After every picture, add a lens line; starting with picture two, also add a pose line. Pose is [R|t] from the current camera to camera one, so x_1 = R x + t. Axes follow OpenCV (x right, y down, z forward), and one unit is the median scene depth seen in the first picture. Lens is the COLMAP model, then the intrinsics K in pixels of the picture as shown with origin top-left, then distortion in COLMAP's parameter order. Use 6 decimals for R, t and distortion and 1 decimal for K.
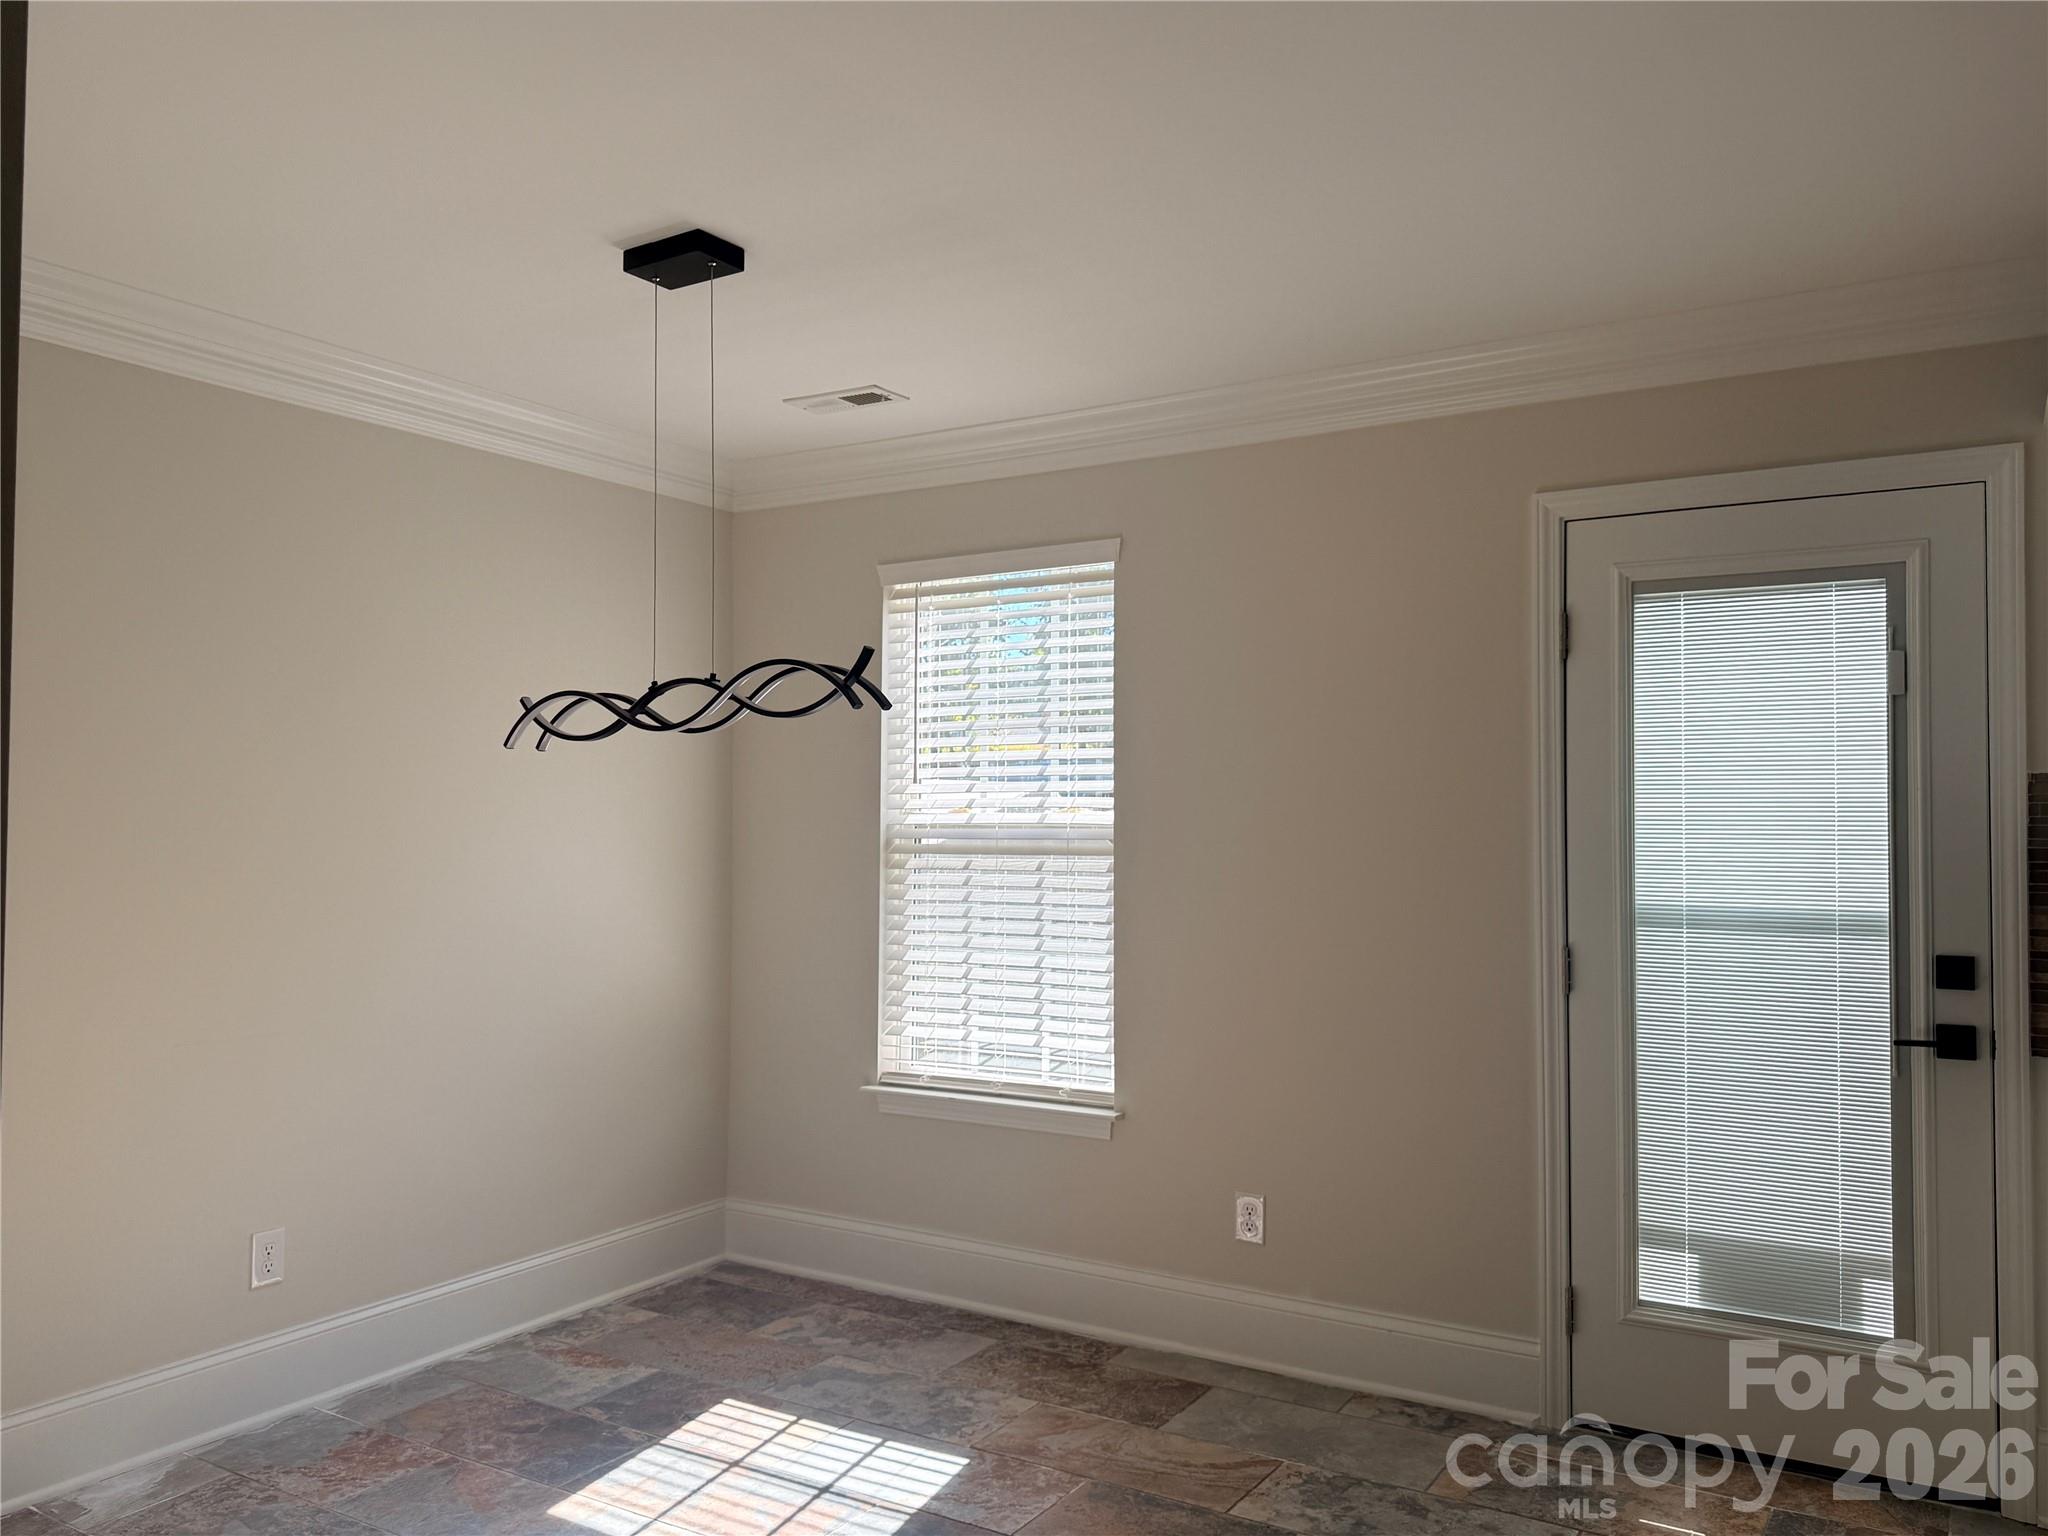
lens RADIAL K [[1574.8, 0, 1030.2], [0, 1574.8, 766.9], [0, 0, 1]] dist [0.036338, -0.016019]
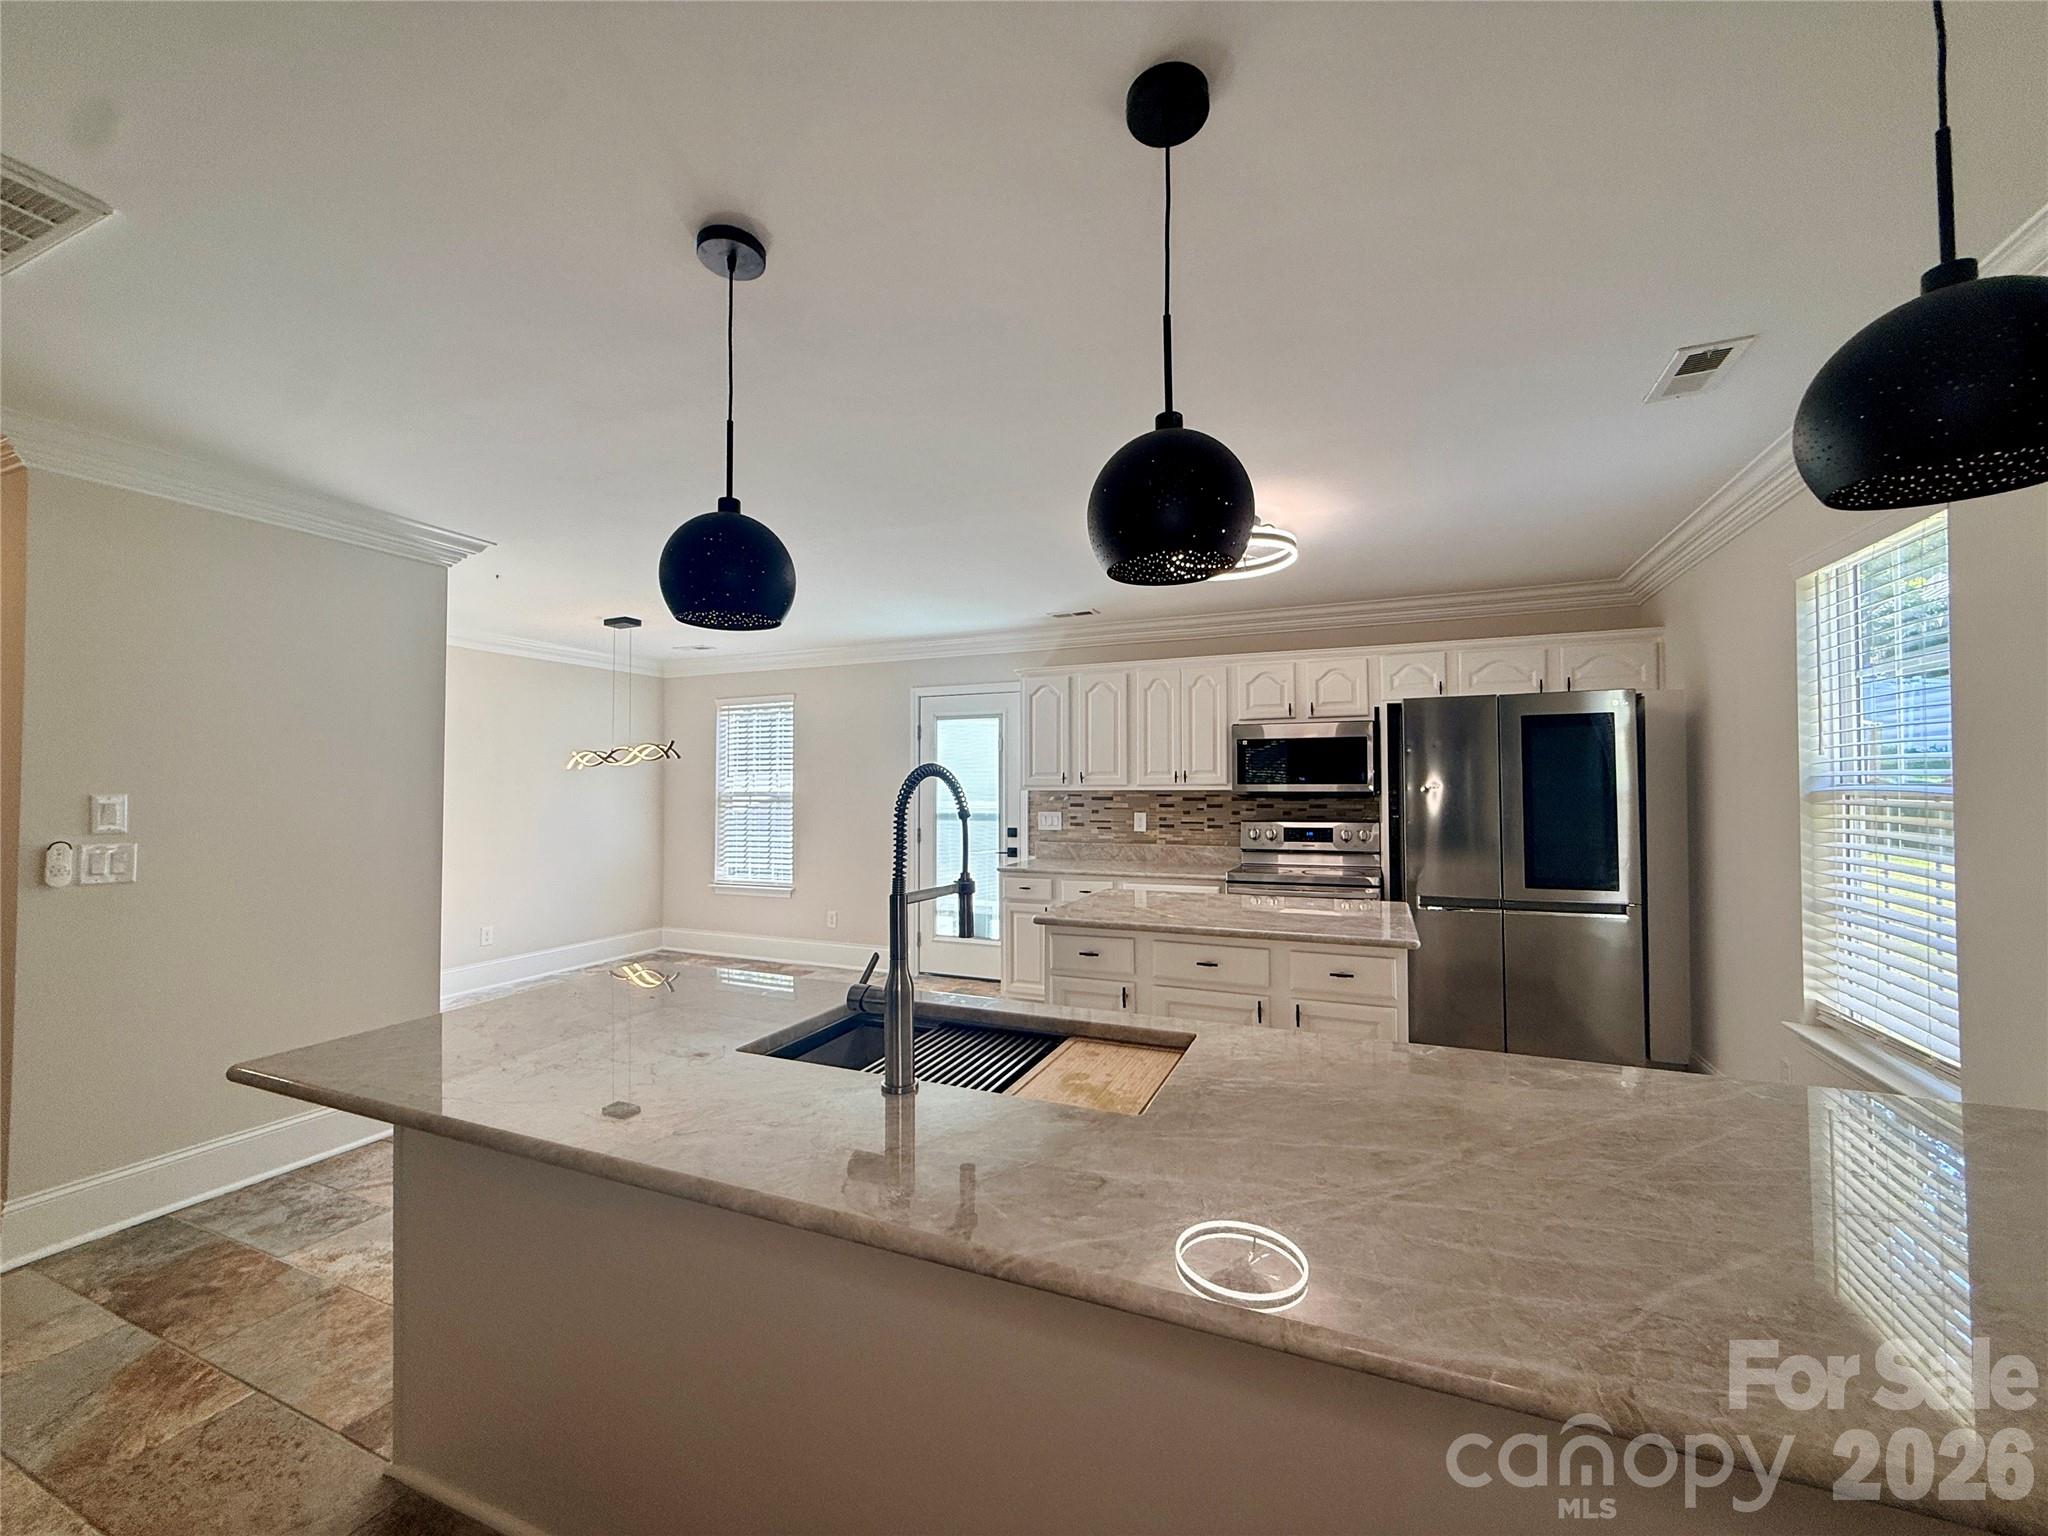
lens RADIAL K [[819.3, 0, 1022.5], [0, 819.3, 771.4], [0, 0, 1]] dist [-0.000510, 0.000215]
pose [[0.989373, -0.000545, 0.145400, 0.290034], [-0.000996, 0.999944, 0.010529, -0.020123], [-0.145398, -0.010562, 0.989317, -0.664358]]
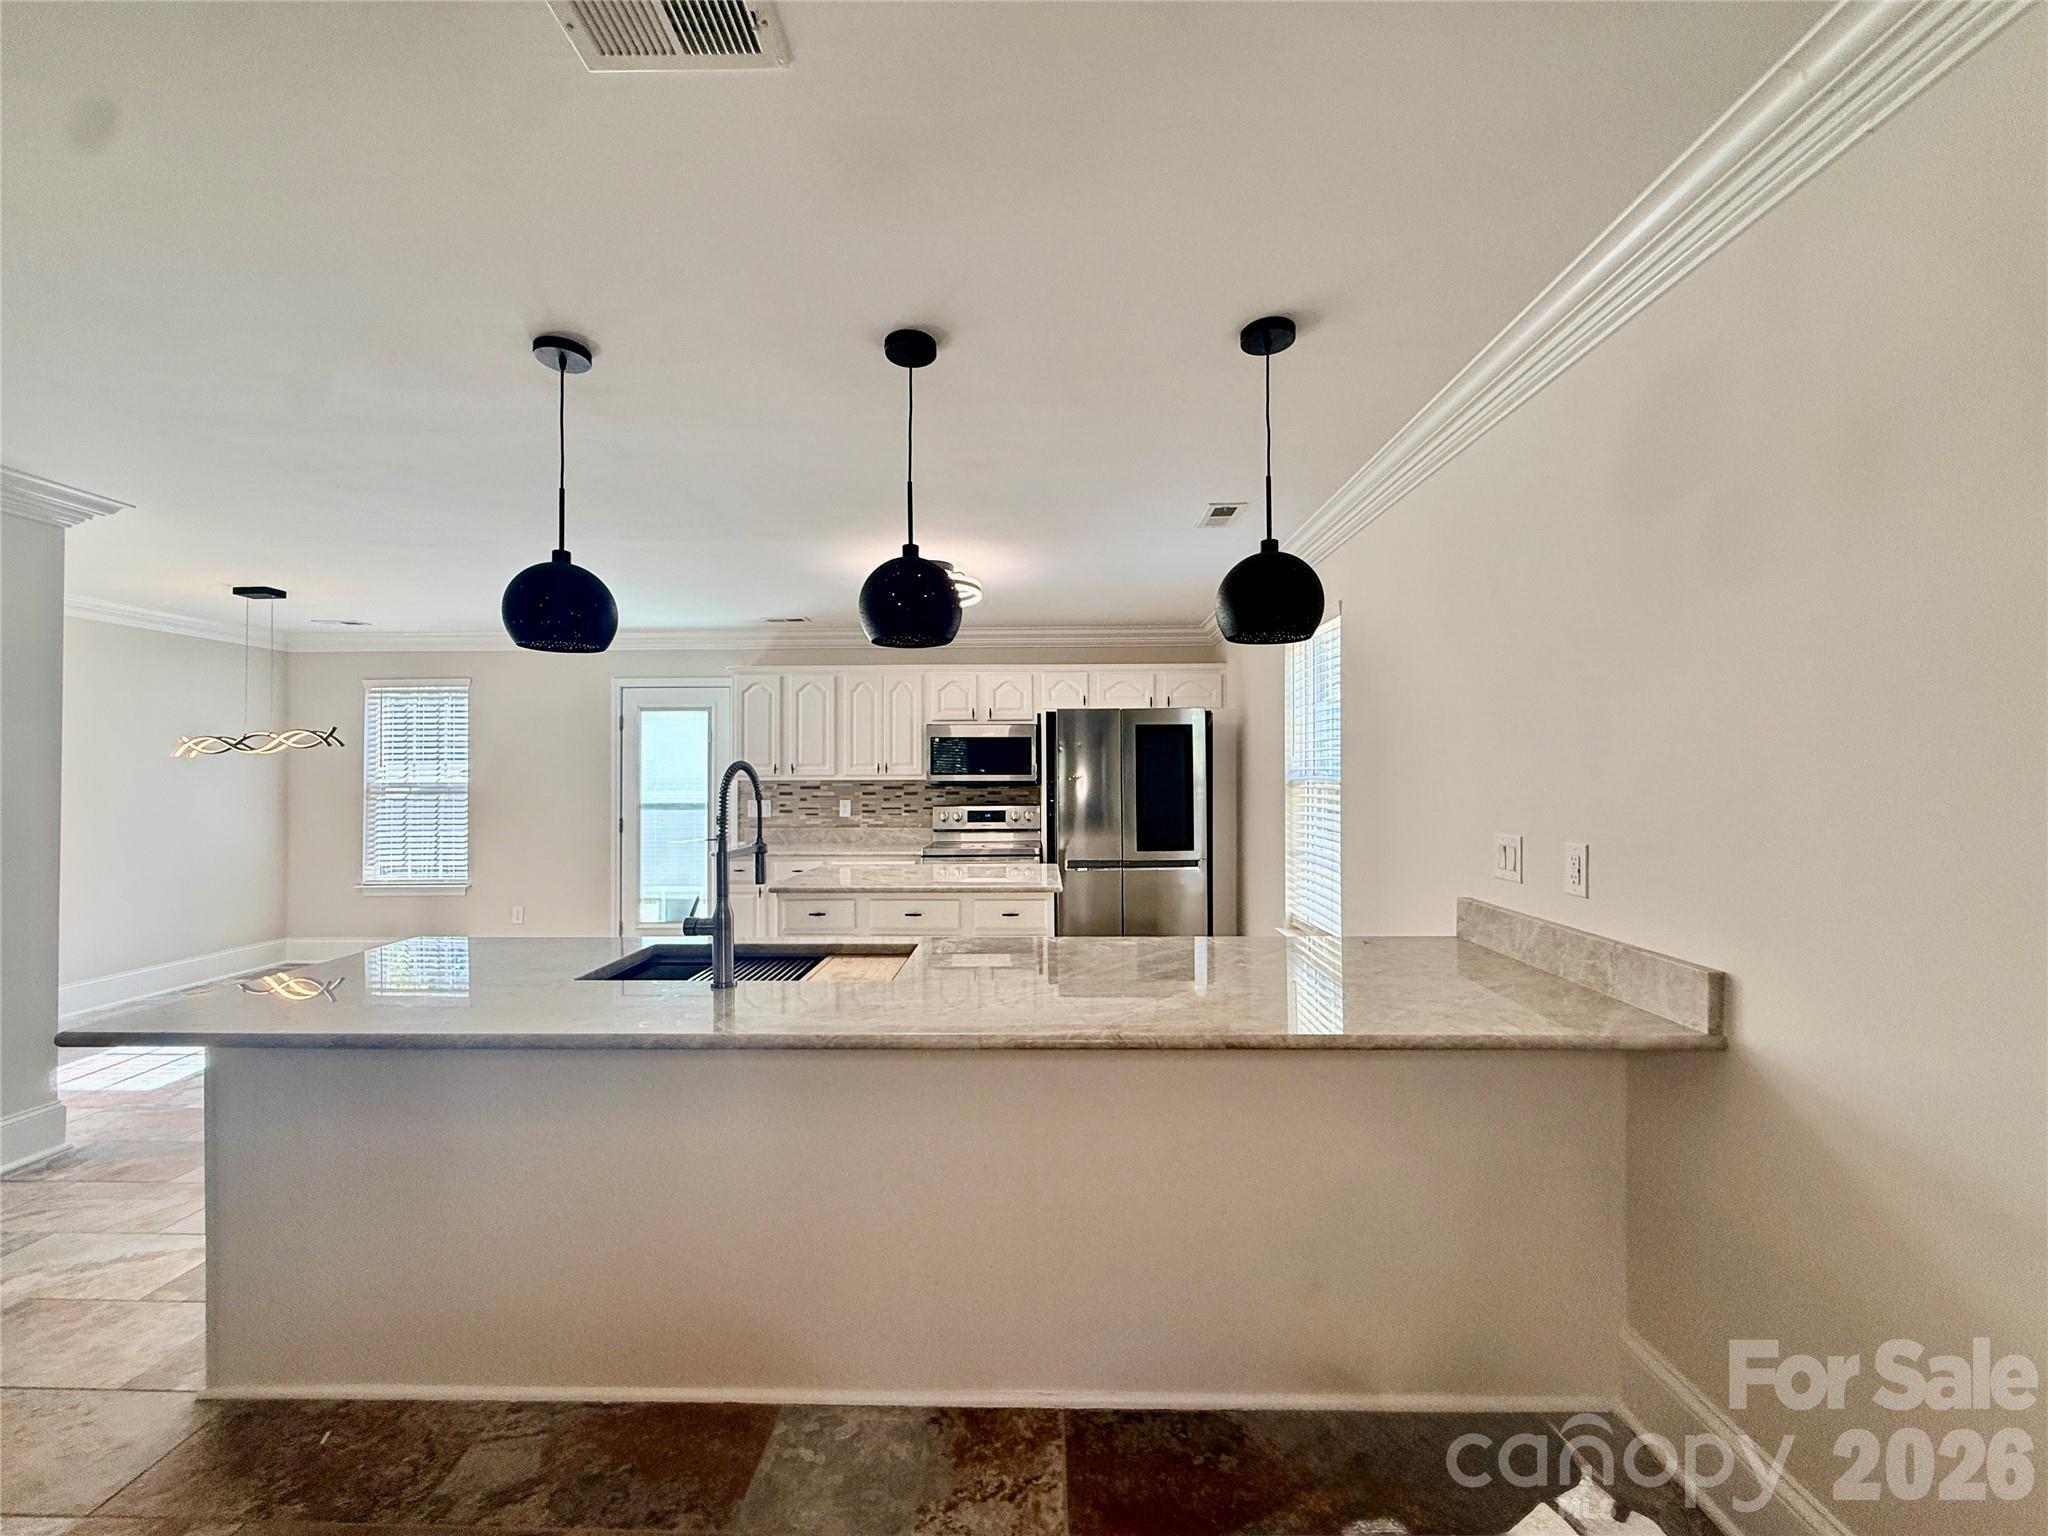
lens RADIAL K [[819.3, 0, 1025.8], [0, 819.3, 772.2], [0, 0, 1]] dist [-0.000510, 0.000215]
pose [[0.861886, -0.000569, 0.507102, 0.191856], [-0.011827, 0.999705, 0.021223, -0.026239], [-0.506964, -0.024289, 0.861625, -0.842825]]
